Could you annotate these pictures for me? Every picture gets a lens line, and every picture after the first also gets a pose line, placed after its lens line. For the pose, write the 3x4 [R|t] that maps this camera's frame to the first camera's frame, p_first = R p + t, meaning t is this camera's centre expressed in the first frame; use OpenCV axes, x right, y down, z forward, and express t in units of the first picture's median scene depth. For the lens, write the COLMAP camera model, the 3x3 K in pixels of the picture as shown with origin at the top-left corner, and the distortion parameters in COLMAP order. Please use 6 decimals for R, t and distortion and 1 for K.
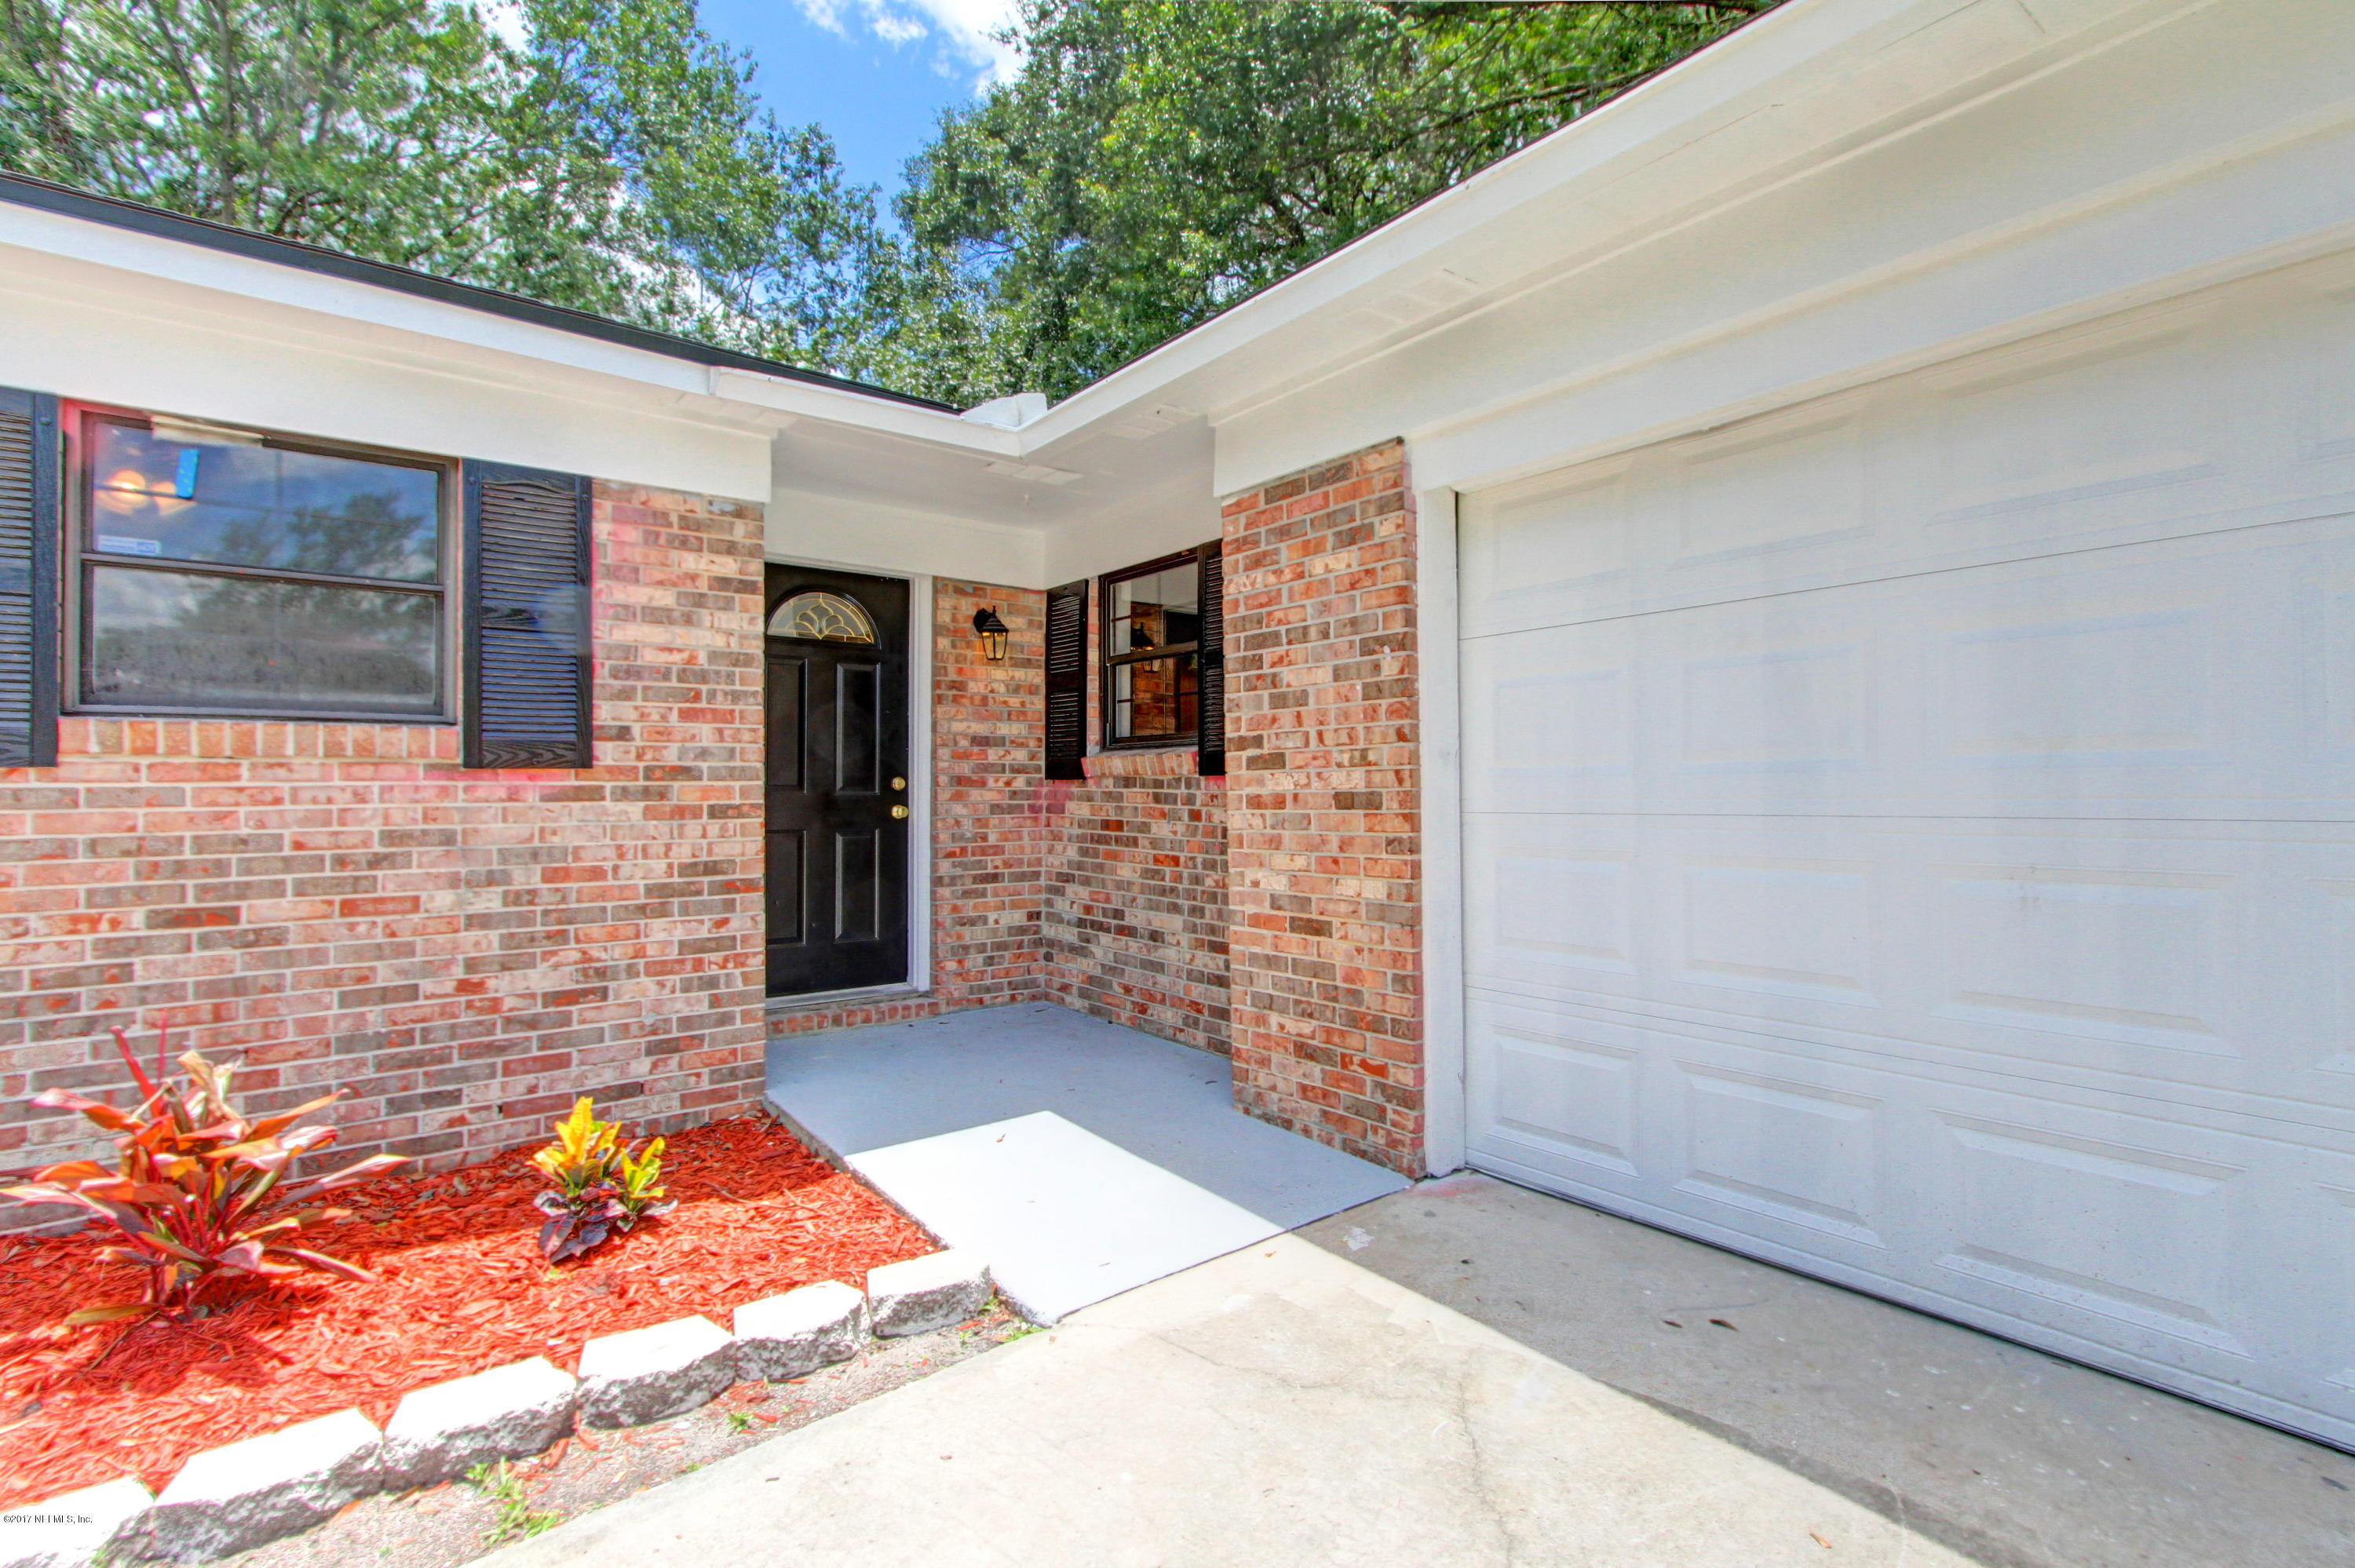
lens RADIAL K [[1101.1, 0, 1178.2], [0, 1101.1, 787.2], [0, 0, 1]] dist [-0.006514, 0.003334]
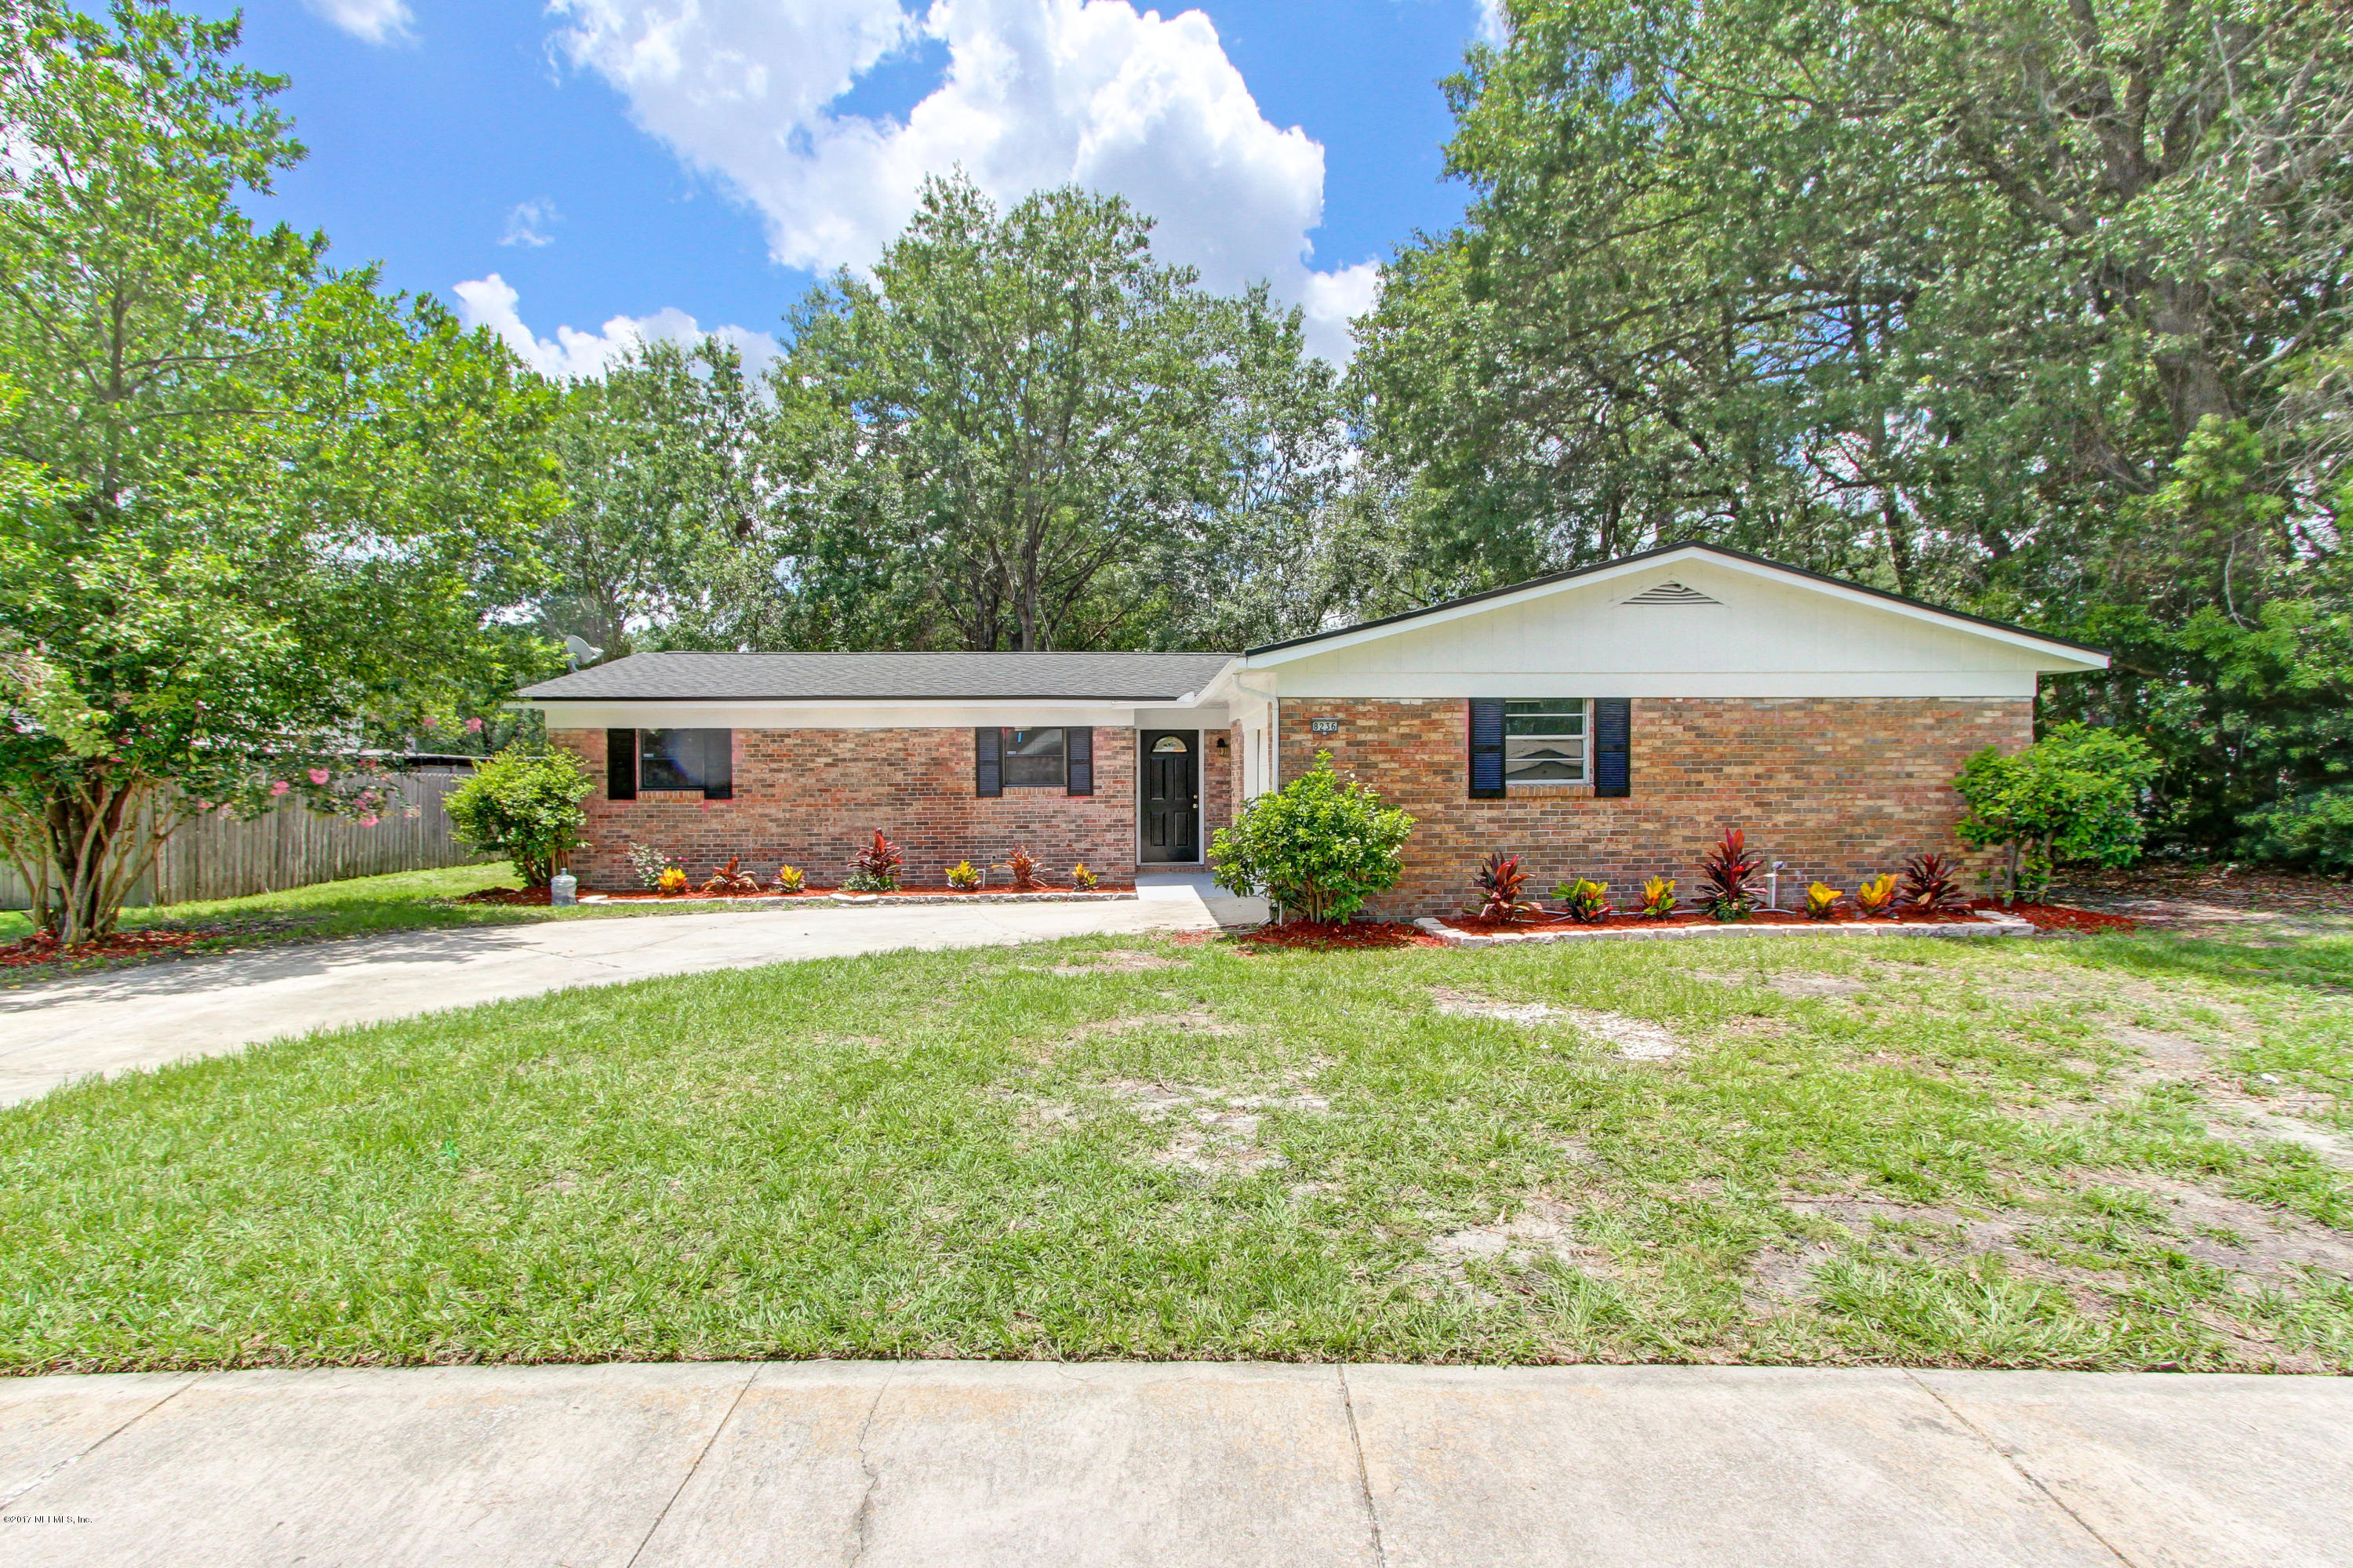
lens RADIAL K [[1100.4, 0, 1178.0], [0, 1100.4, 790.5], [0, 0, 1]] dist [-0.006514, 0.003334]
pose [[0.829152, 0.001688, -0.559021, 2.004005], [0.005507, 0.999922, 0.011186, -0.079677], [0.558996, -0.012353, 0.829078, -2.214286]]
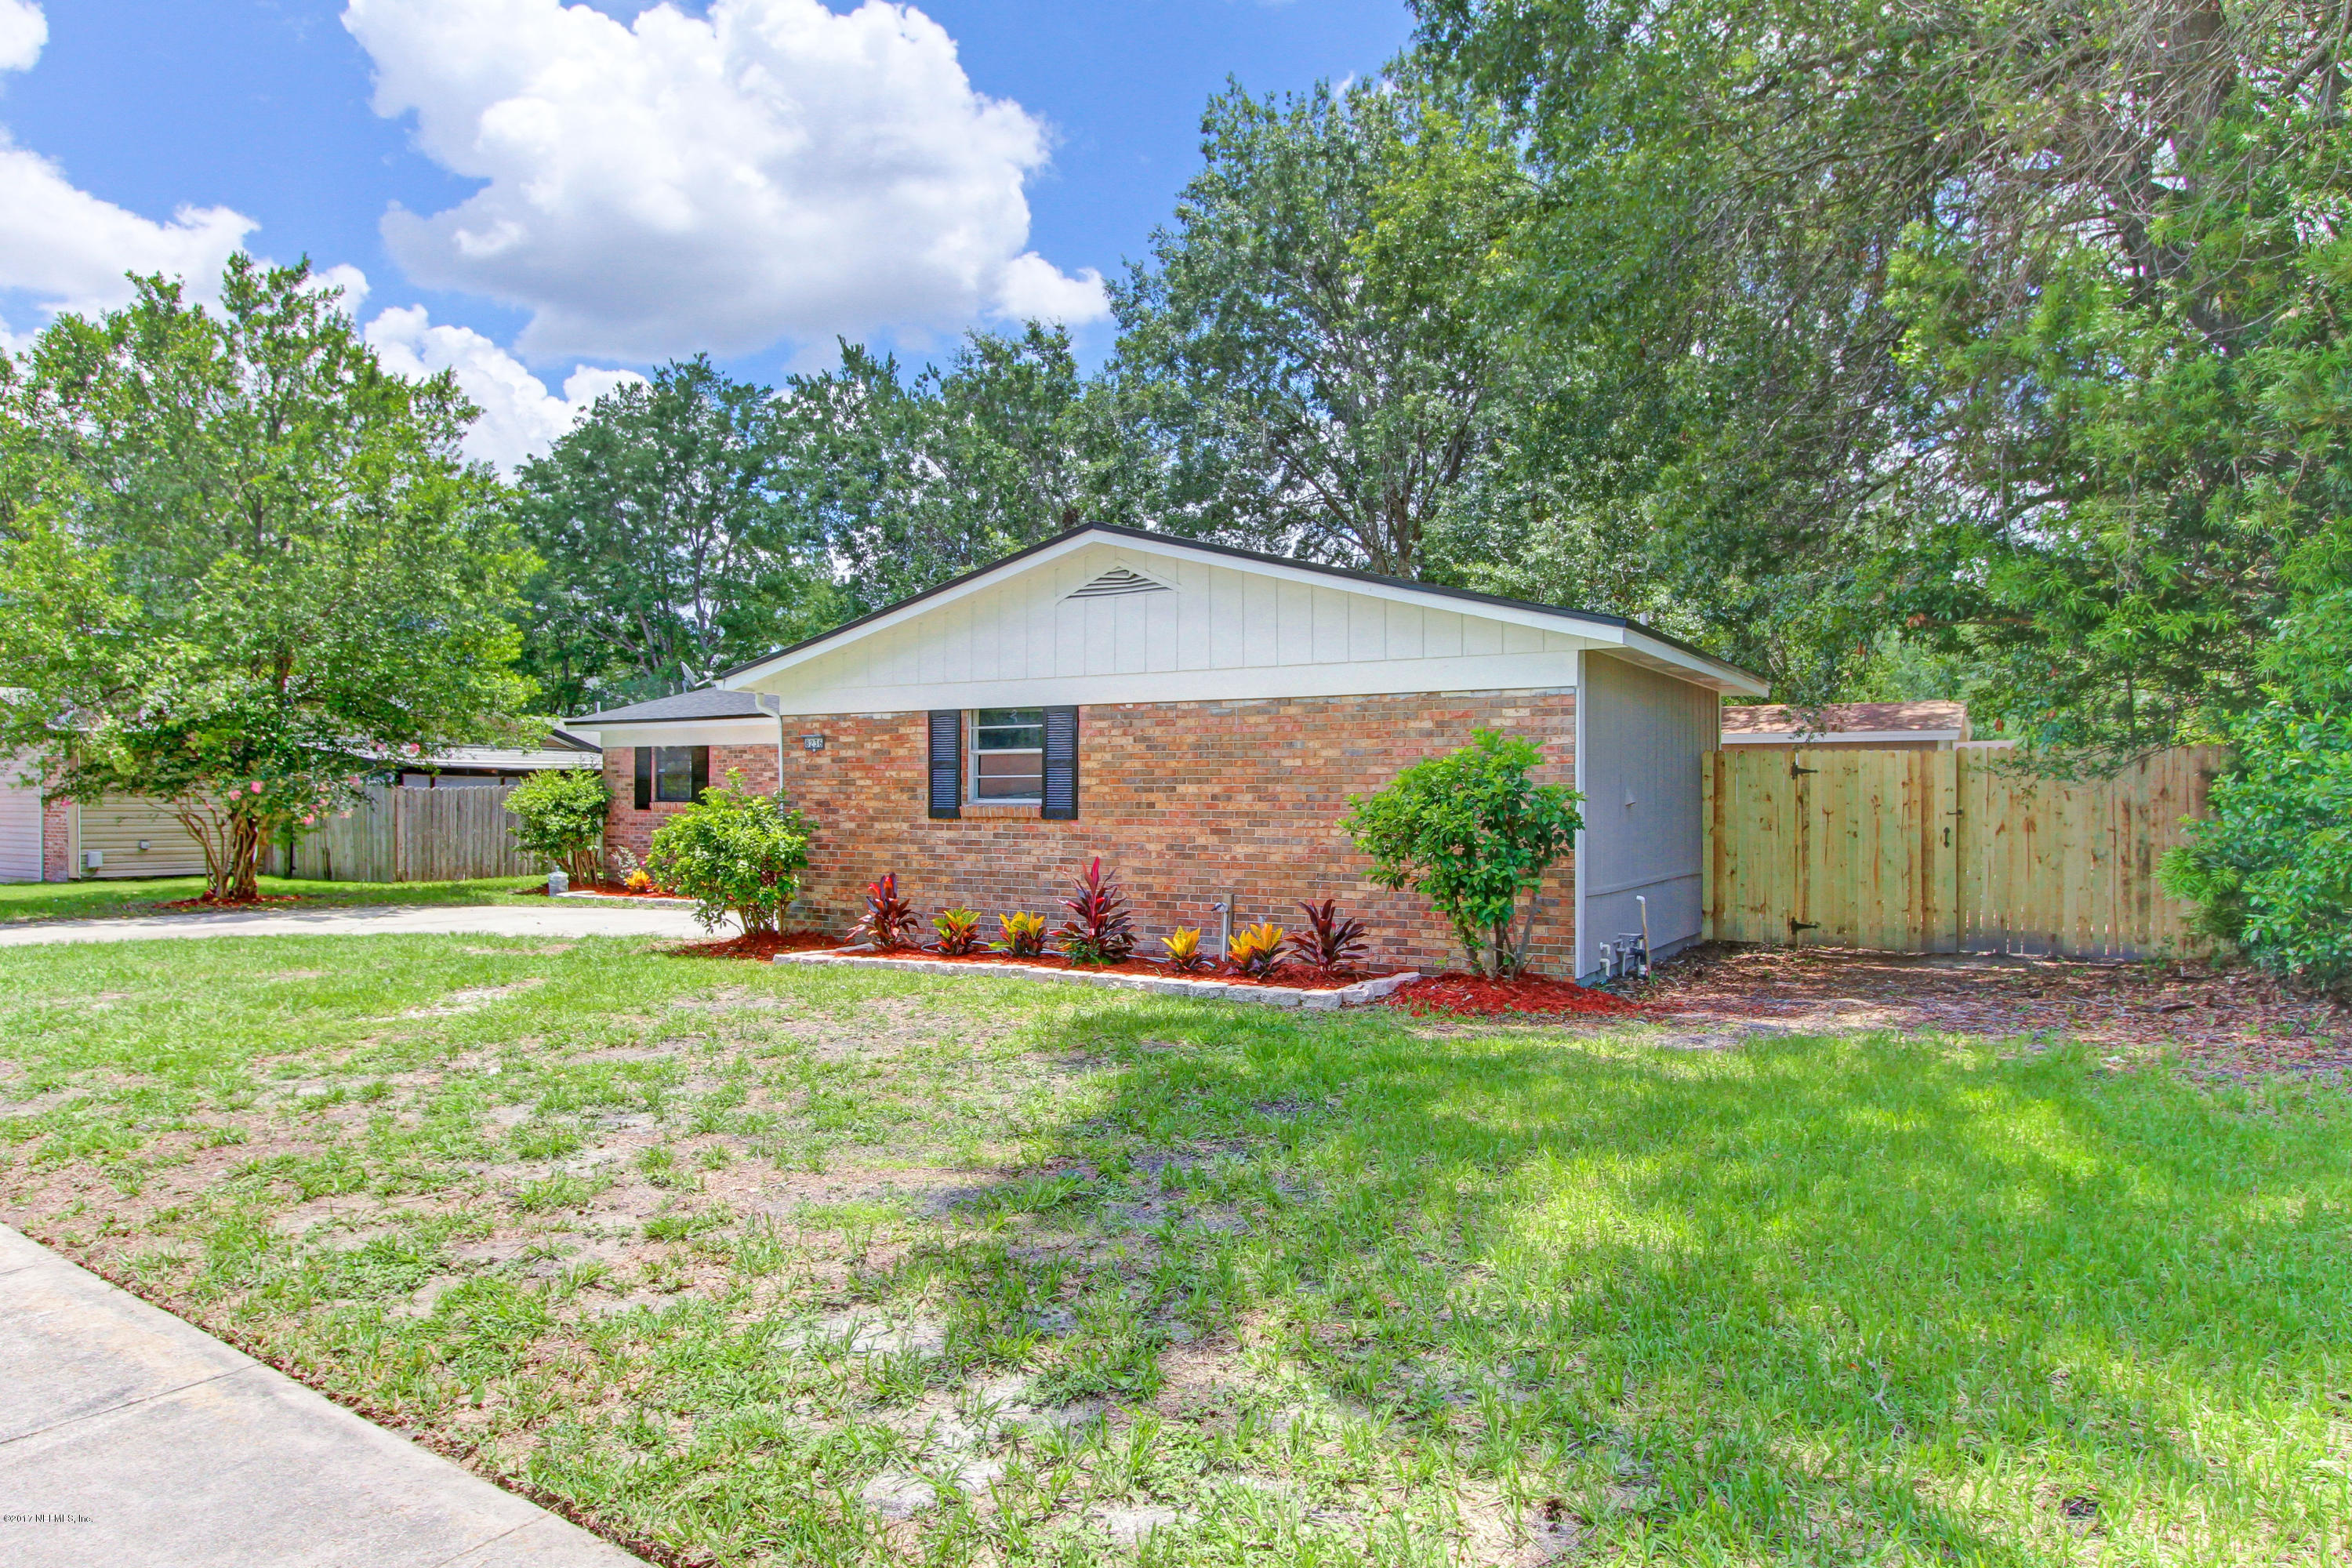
lens RADIAL K [[1460.1, 0, 1176.9], [0, 1460.1, 782.2], [0, 0, 1]] dist [-0.000413, -0.000022]
pose [[0.369606, -0.005837, -0.929170, 4.481136], [-0.001785, 0.999974, -0.006992, -0.085871], [0.929187, 0.004242, 0.369586, -0.226657]]
